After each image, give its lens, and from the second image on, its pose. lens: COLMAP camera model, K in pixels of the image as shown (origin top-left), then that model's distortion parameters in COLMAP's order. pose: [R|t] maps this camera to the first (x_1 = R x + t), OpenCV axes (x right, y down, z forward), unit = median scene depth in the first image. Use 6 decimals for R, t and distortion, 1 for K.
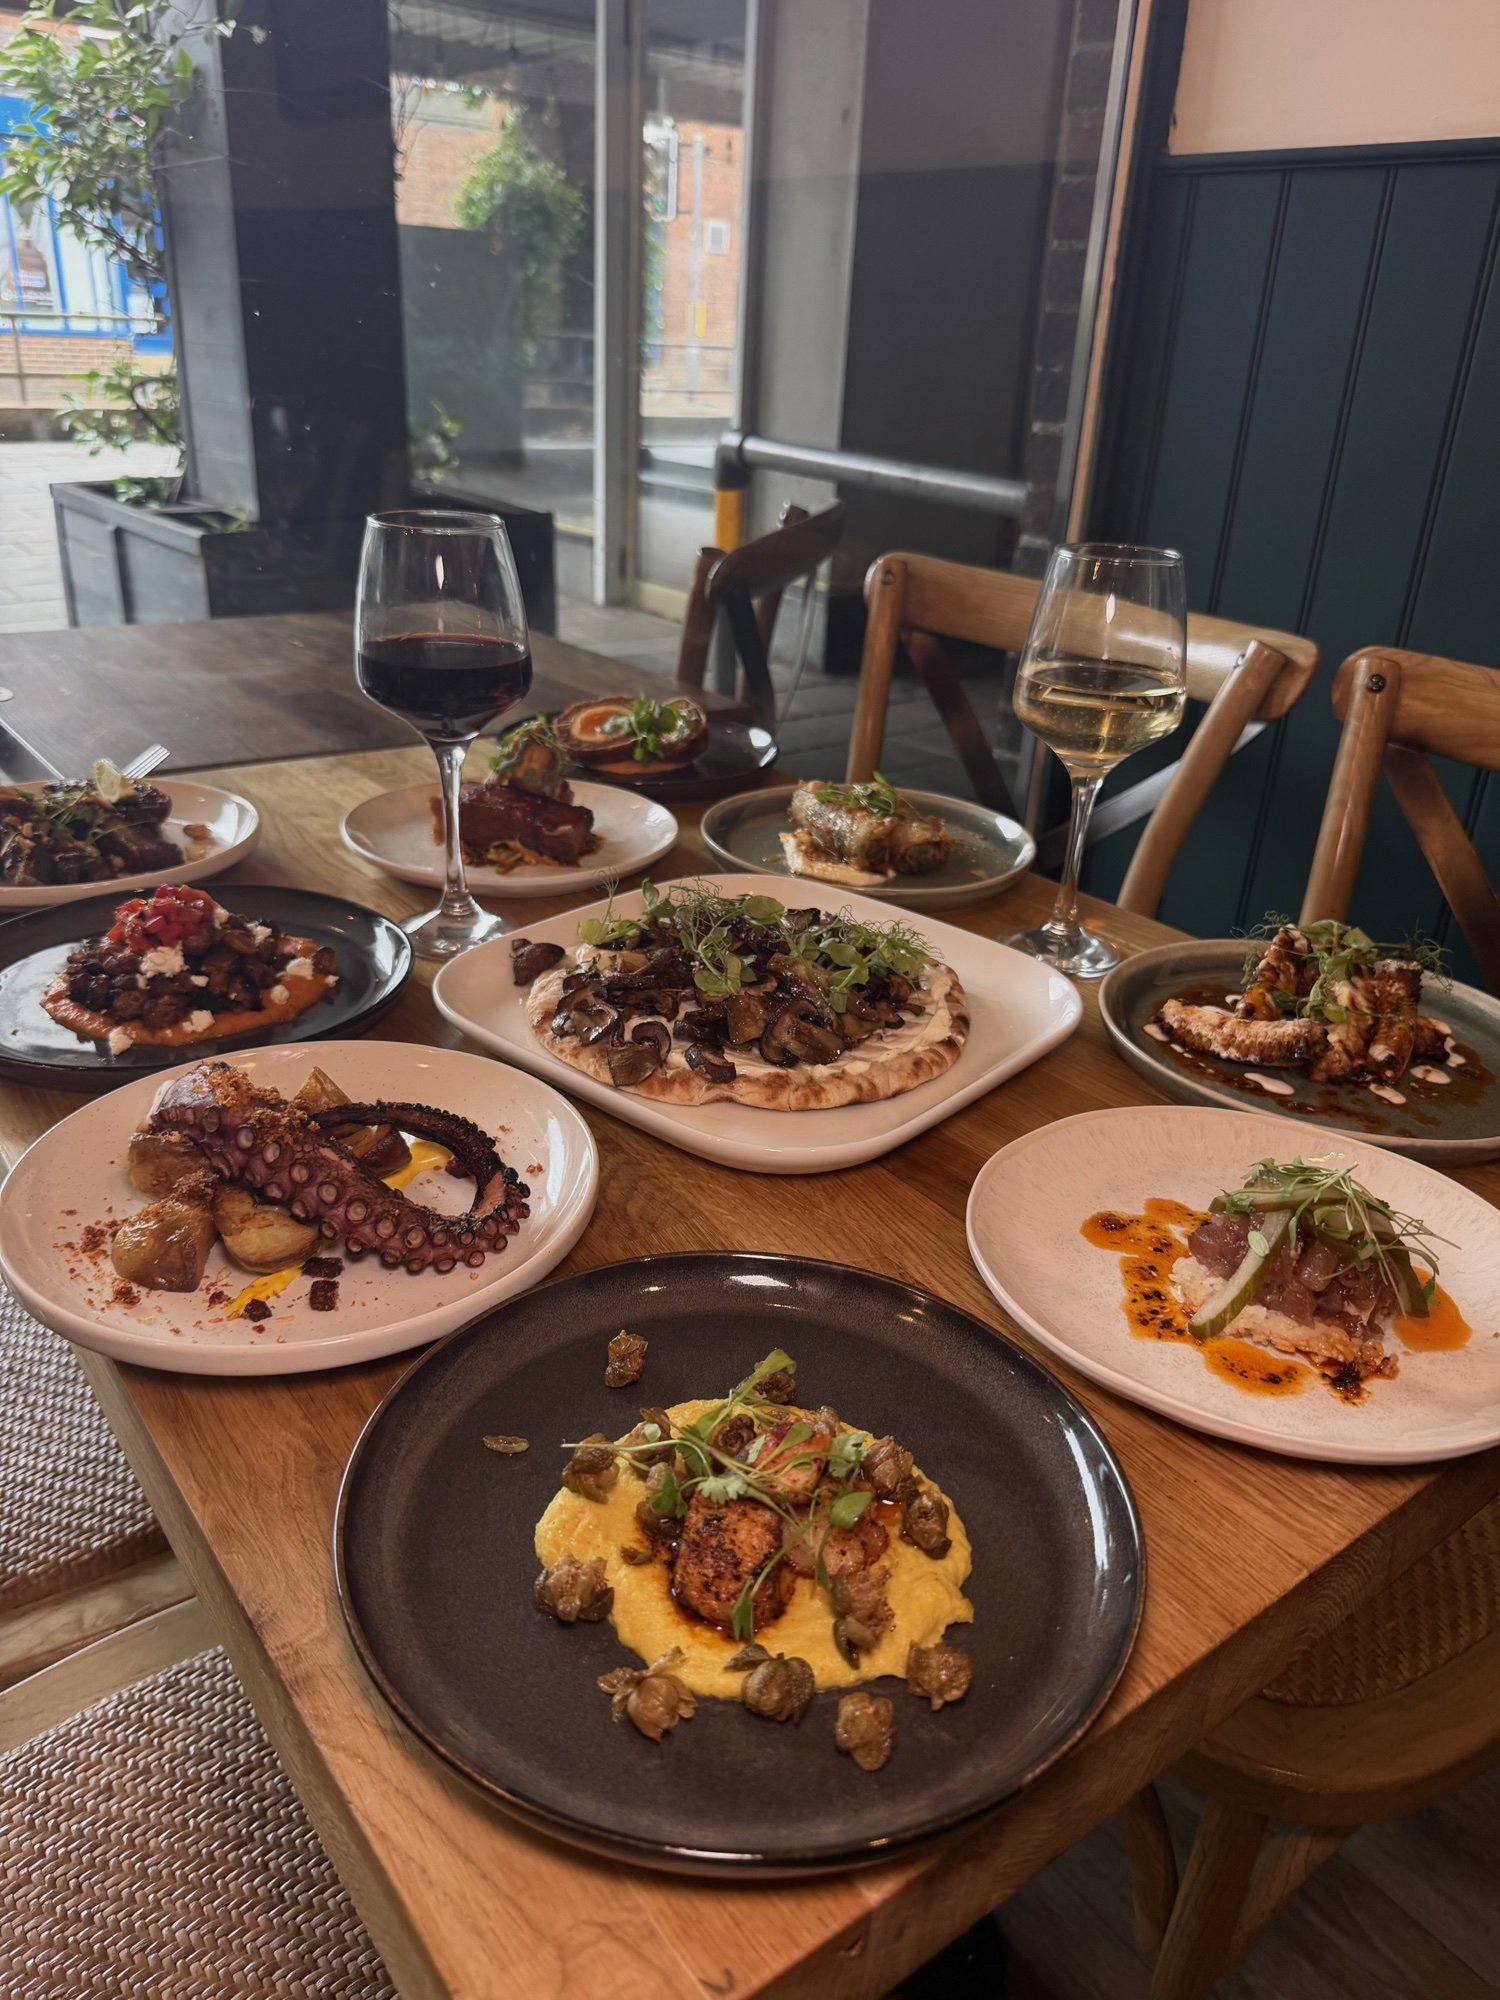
lens RADIAL K [[1434.0, 0, 750.0], [0, 1434.0, 1000.0], [0, 0, 1]] dist [-0.003381, 0.000009]
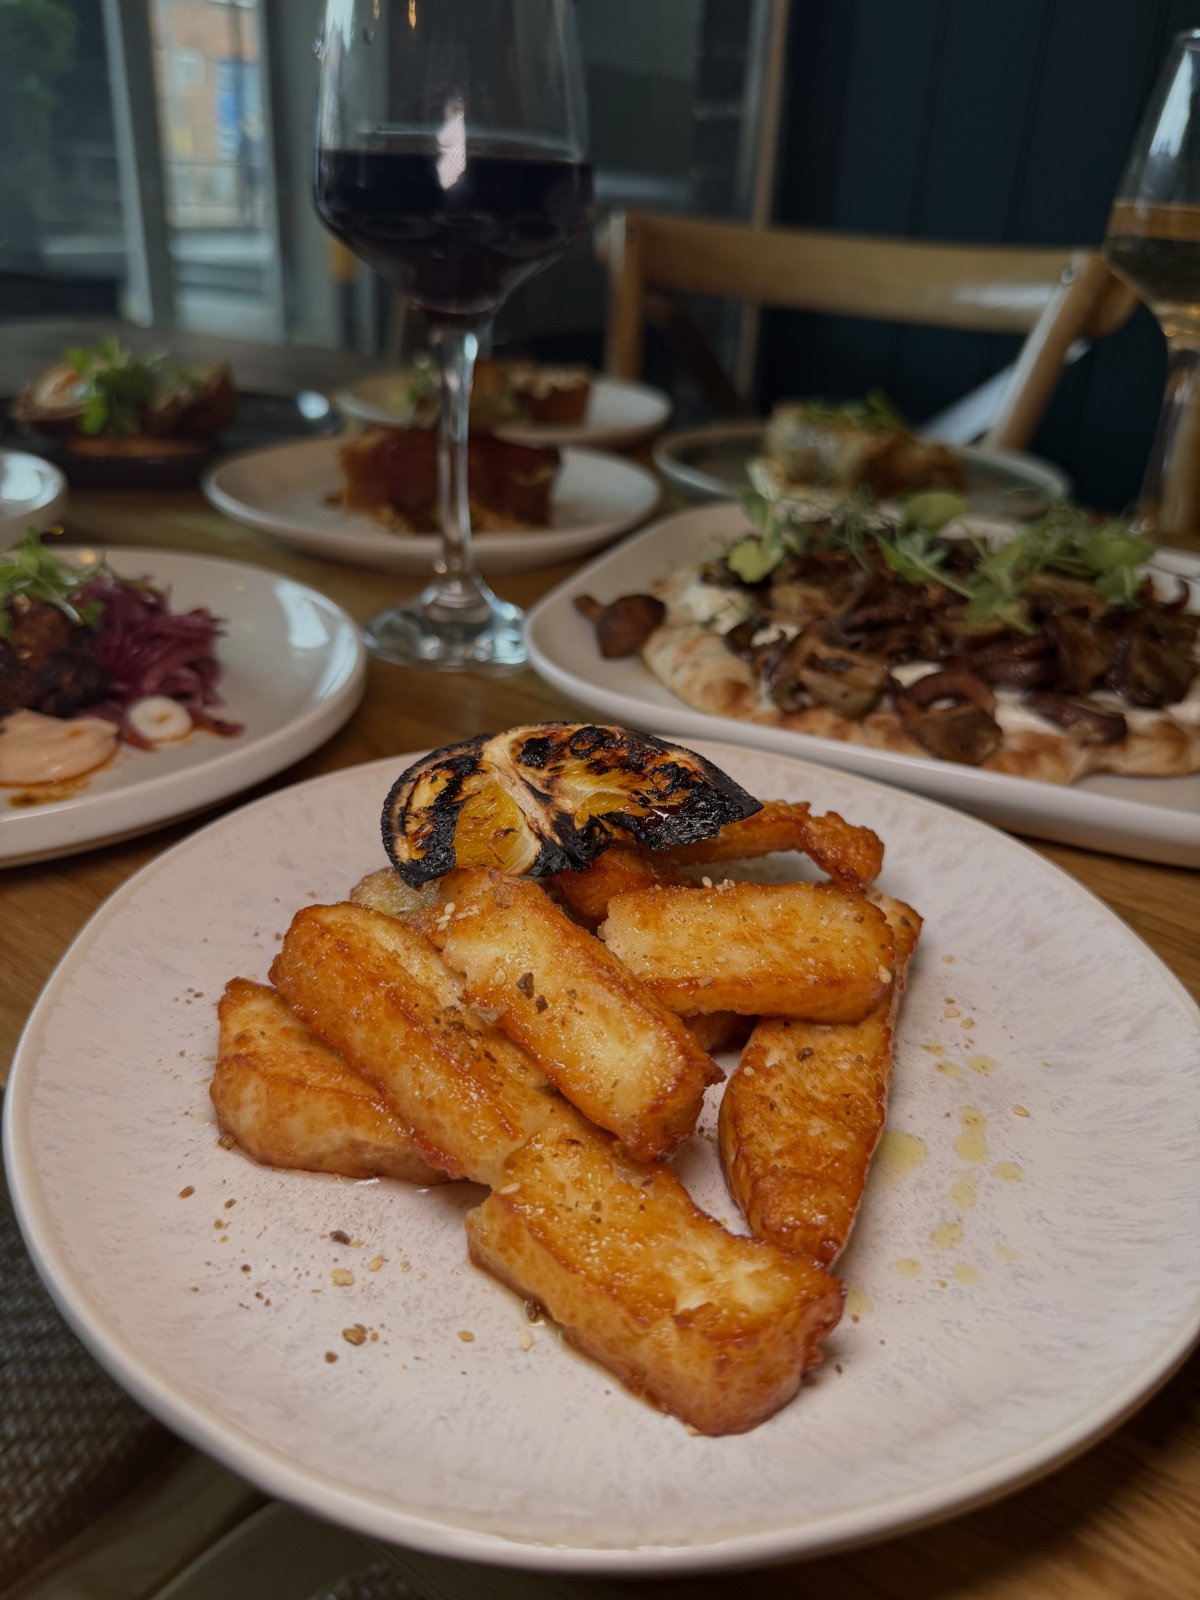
lens RADIAL K [[1147.2, 0, 600.0], [0, 1147.2, 800.0], [0, 0, 1]] dist [-0.003381, 0.000009]
pose [[0.963300, -0.134860, 0.232091, -0.344768], [0.117210, 0.989175, 0.088292, 0.009838], [-0.241485, -0.057848, 0.968679, 0.522795]]
